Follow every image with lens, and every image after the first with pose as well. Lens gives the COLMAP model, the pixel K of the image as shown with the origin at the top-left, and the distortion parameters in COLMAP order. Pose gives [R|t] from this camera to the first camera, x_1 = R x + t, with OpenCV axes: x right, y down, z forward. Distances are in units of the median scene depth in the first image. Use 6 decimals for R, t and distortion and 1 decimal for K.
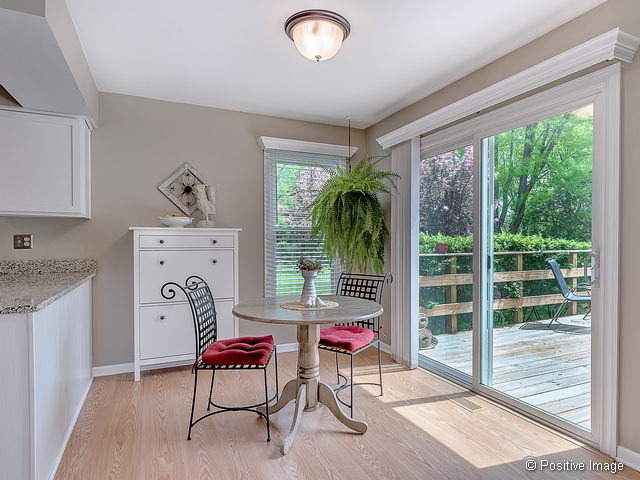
lens RADIAL K [[386.7, 0, 328.7], [0, 386.7, 241.9], [0, 0, 1]] dist [0.005154, 0.001088]
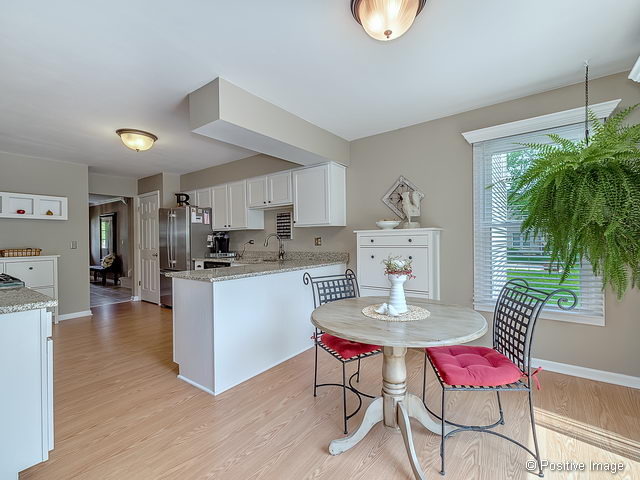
lens RADIAL K [[283.7, 0, 336.9], [0, 283.7, 240.4], [0, 0, 1]] dist [0.000512, -0.000866]
pose [[0.490297, -0.006214, -0.871533, 0.332114], [0.013948, 0.999902, 0.000718, -0.004518], [0.871444, -0.012508, 0.490336, 0.404553]]
